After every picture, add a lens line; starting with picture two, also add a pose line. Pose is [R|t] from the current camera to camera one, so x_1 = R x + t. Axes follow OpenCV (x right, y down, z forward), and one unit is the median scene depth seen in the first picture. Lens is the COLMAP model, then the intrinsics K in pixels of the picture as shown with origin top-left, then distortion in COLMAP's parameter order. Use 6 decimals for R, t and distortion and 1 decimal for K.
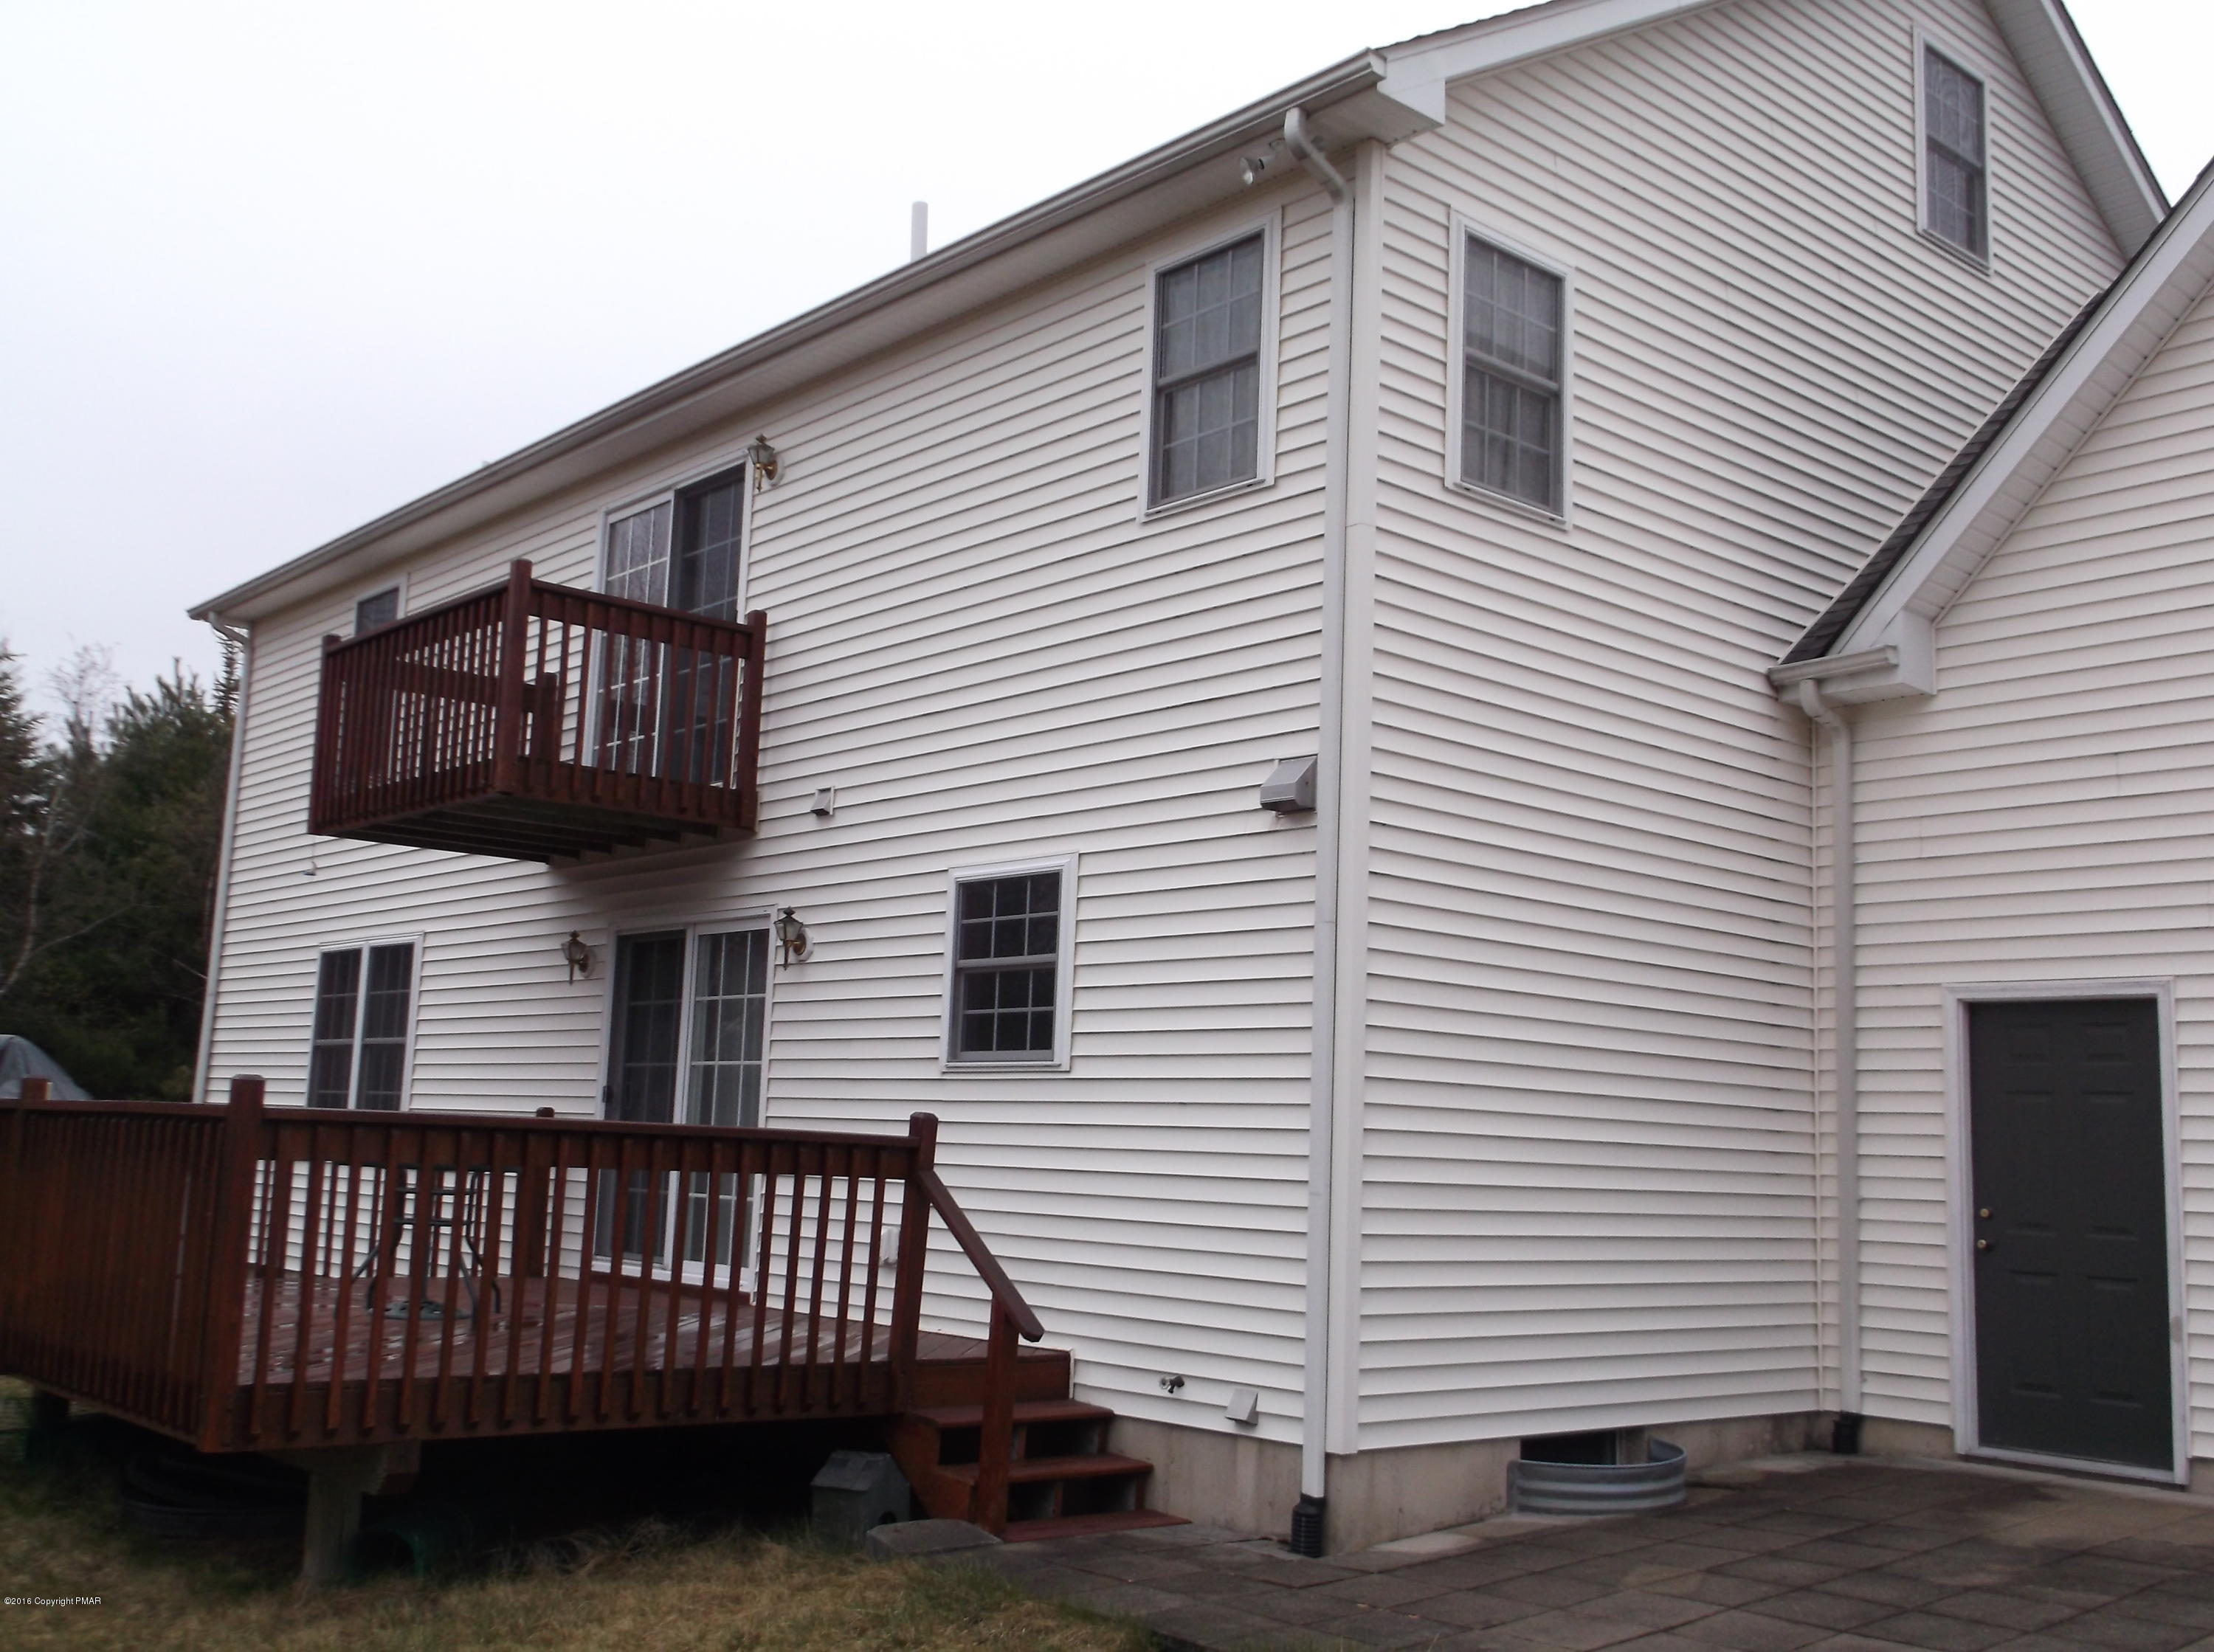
lens RADIAL K [[2126.7, 0, 1107.0], [0, 2126.7, 826.0], [0, 0, 1]] dist [-0.011452, 0.020765]
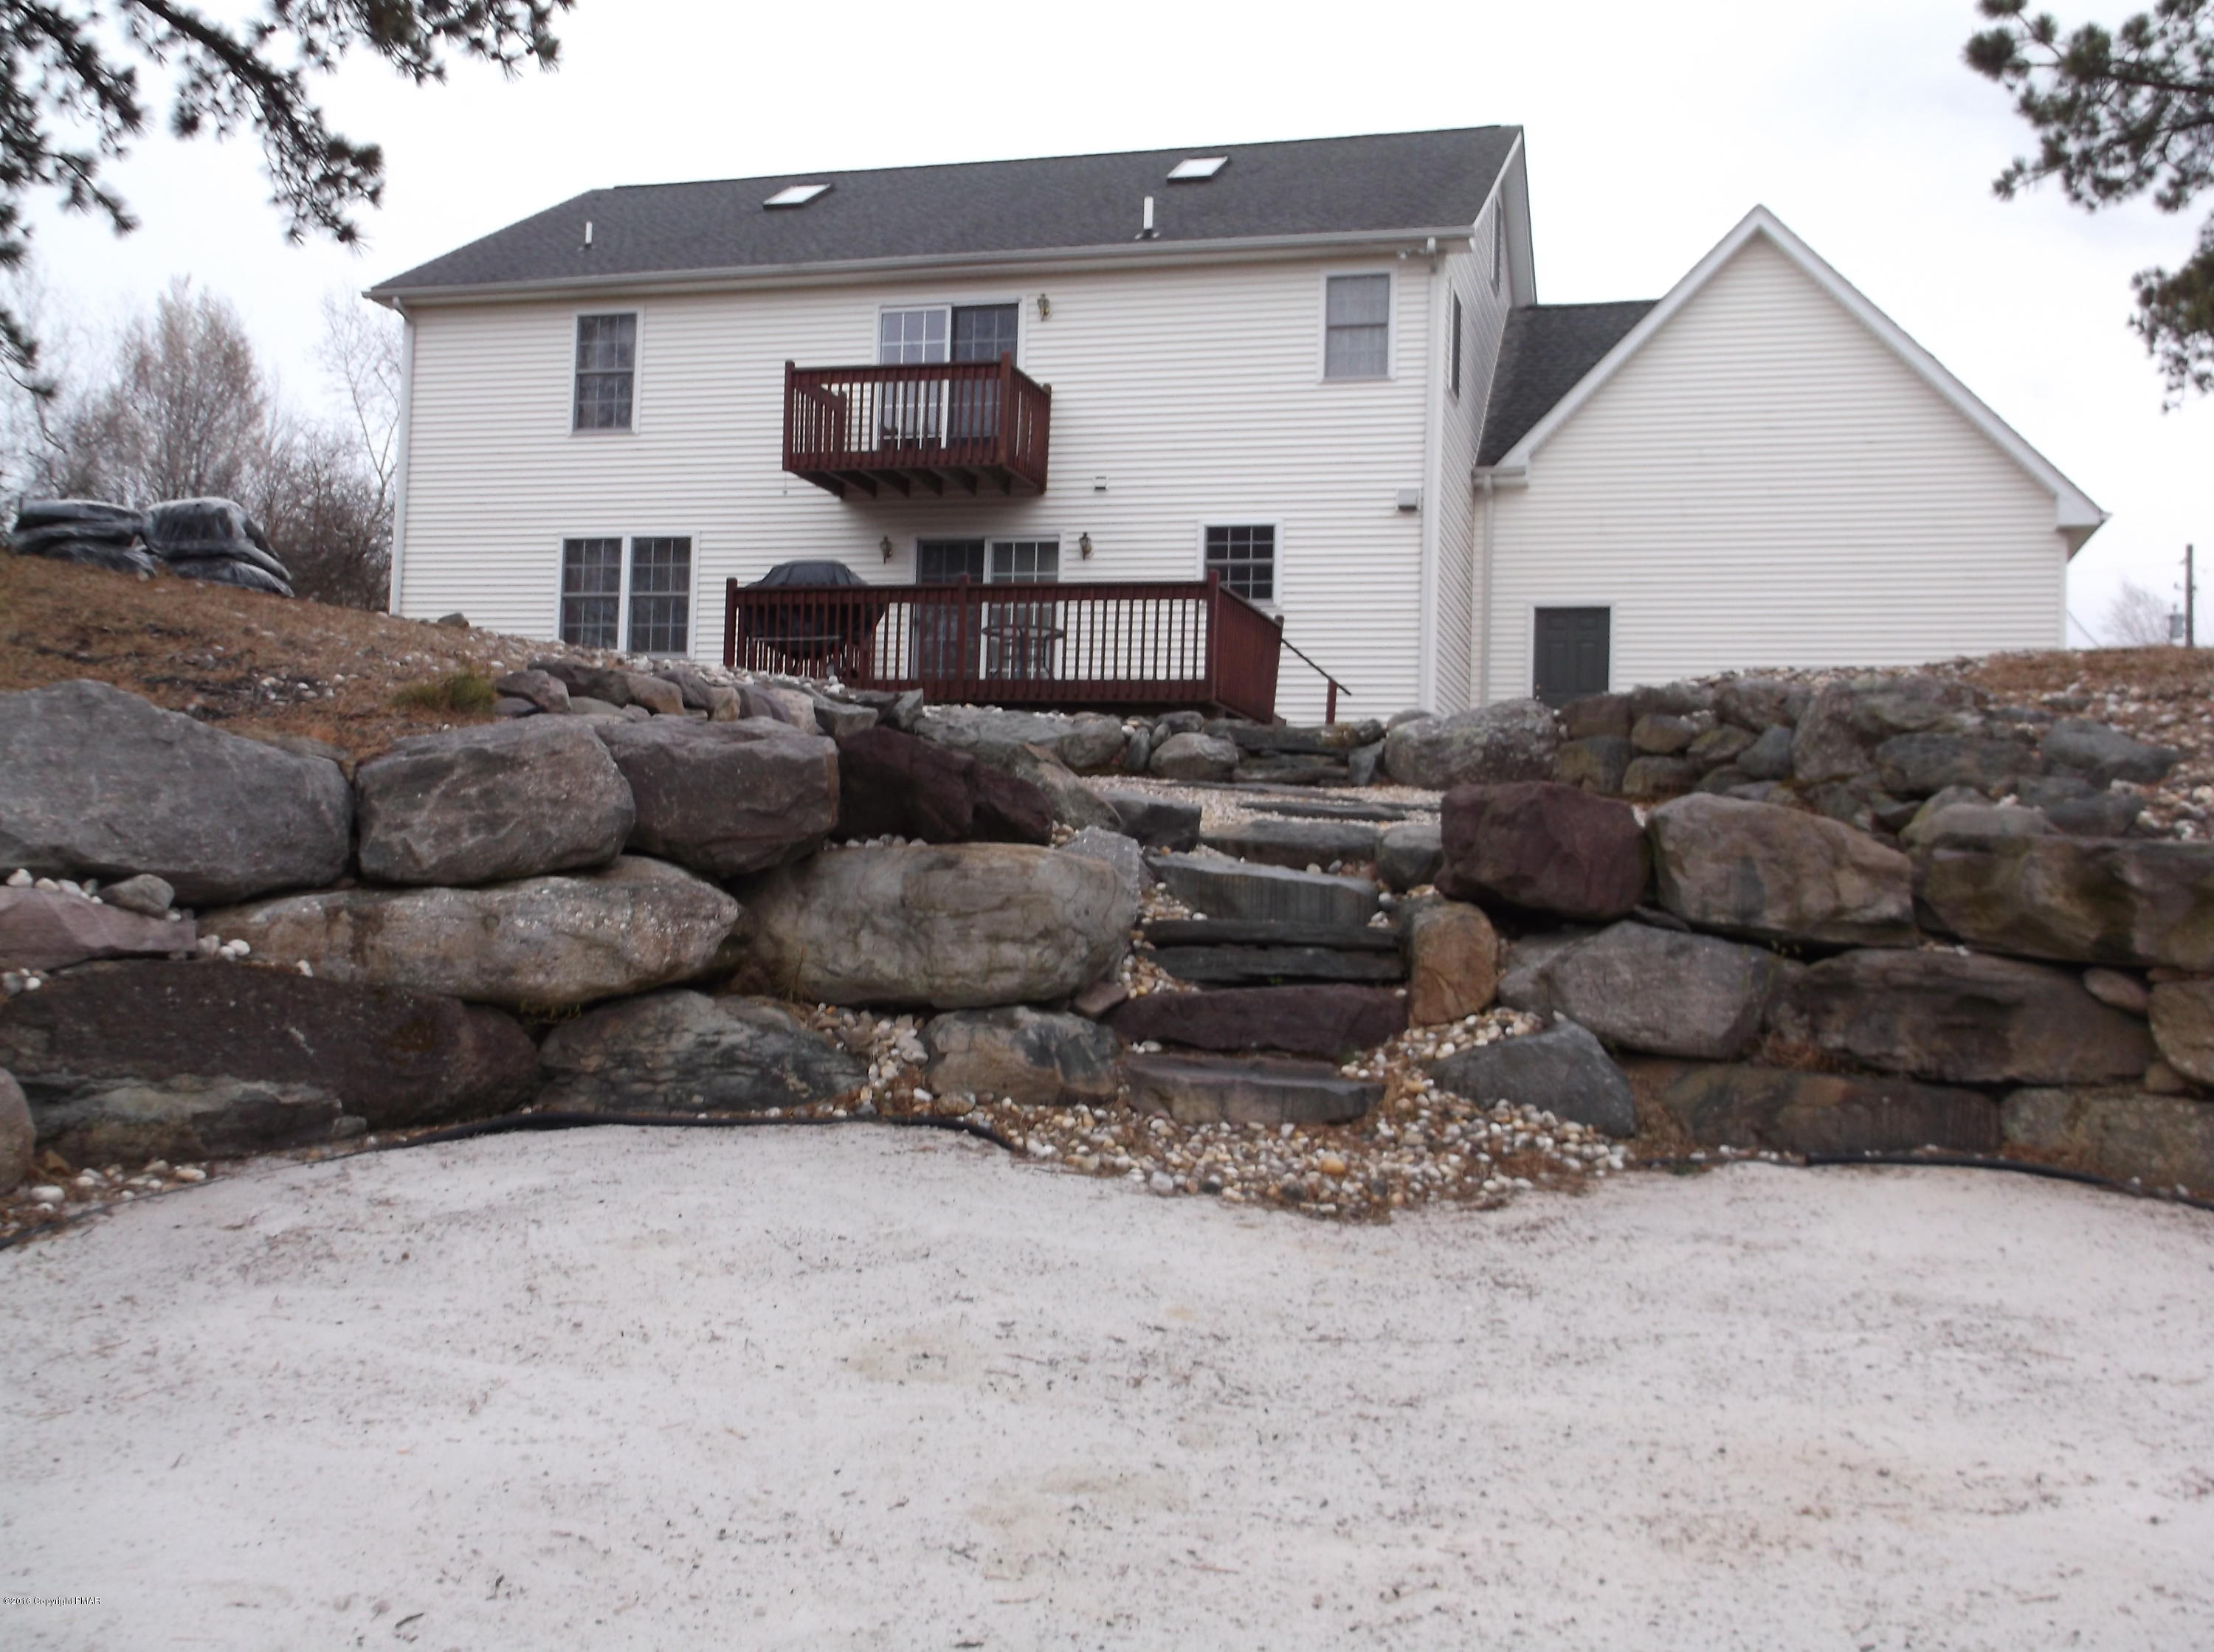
lens RADIAL K [[2126.7, 0, 1107.0], [0, 2126.7, 826.0], [0, 0, 1]] dist [-0.011452, 0.020765]
pose [[0.841899, 0.013515, 0.539466, -1.358344], [-0.080349, 0.991682, 0.100549, 0.122007], [-0.533620, -0.127998, 0.835982, -0.873157]]
